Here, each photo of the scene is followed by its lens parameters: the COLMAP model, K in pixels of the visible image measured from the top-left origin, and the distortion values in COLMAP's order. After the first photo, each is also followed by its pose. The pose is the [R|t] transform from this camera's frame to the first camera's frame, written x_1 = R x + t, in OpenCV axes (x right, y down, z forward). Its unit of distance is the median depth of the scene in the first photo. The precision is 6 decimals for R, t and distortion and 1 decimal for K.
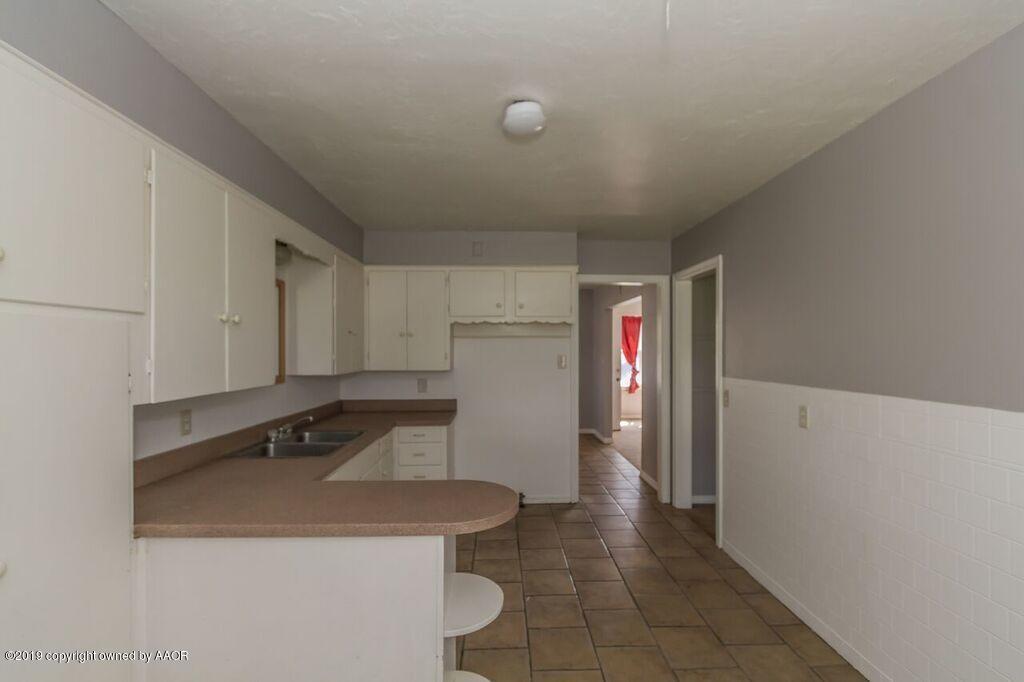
lens RADIAL K [[468.7, 0, 513.6], [0, 468.7, 348.0], [0, 0, 1]] dist [-0.002048, -0.000216]
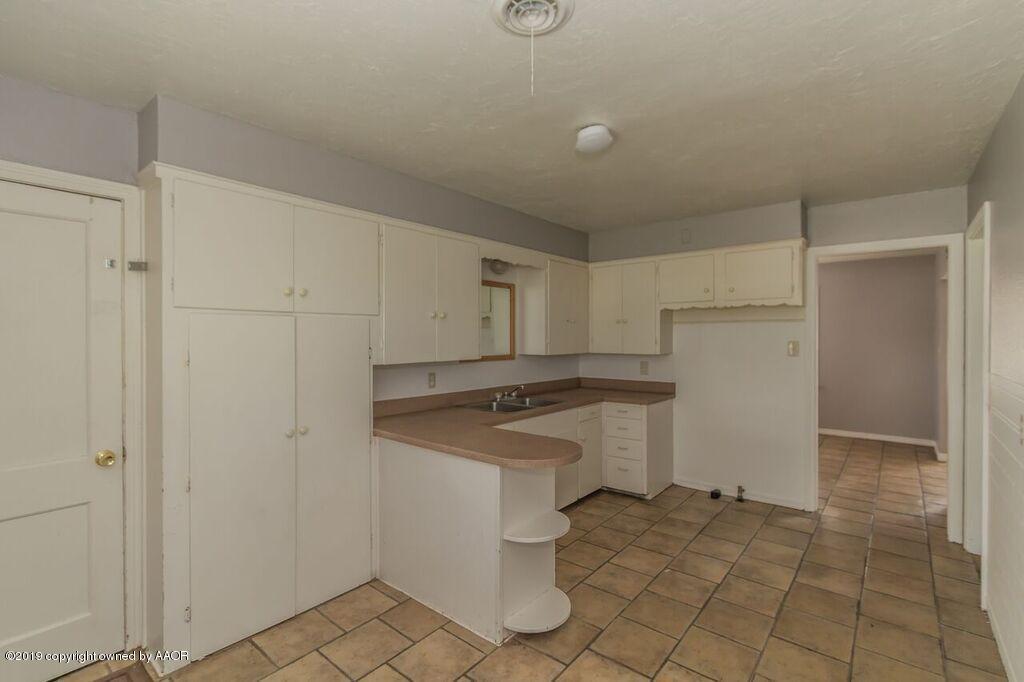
lens RADIAL K [[465.6, 0, 509.0], [0, 465.6, 337.3], [0, 0, 1]] dist [-0.009933, -0.000515]
pose [[0.748597, 0.001725, -0.663023, 0.333889], [0.003115, 0.999976, 0.006118, 0.001242], [0.663018, -0.006645, 0.748574, -0.011785]]
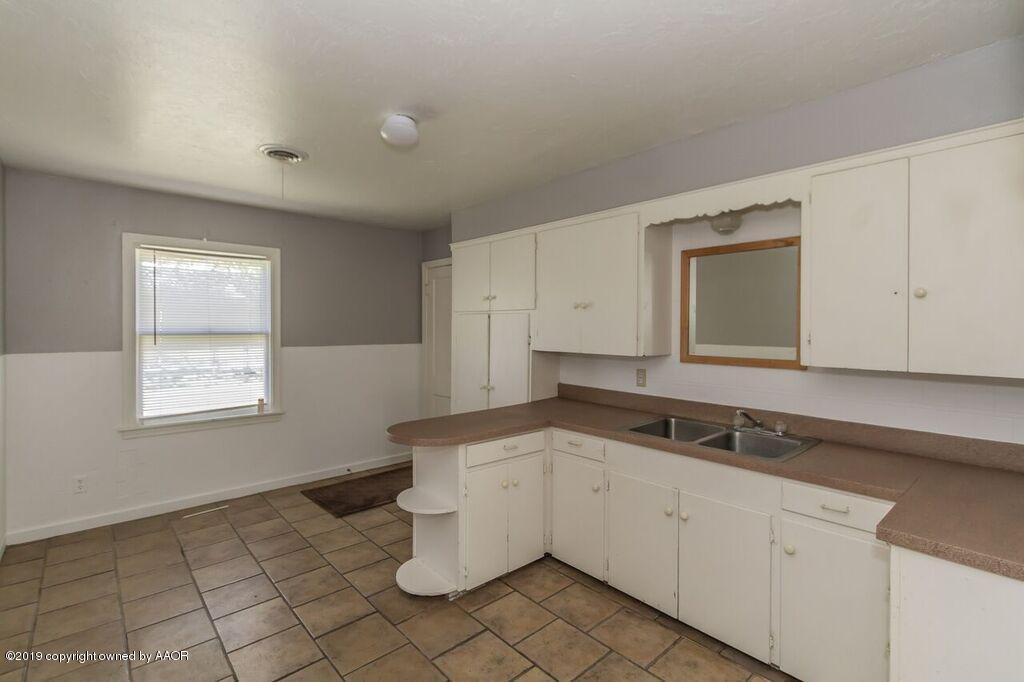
lens RADIAL K [[468.6, 0, 516.6], [0, 468.6, 327.5], [0, 0, 1]] dist [0.000136, 0.000061]
pose [[-0.755096, -0.002505, -0.655610, 0.300598], [-0.001592, 0.999997, -0.001987, 0.007236], [0.655613, -0.000457, -0.755097, 1.086139]]
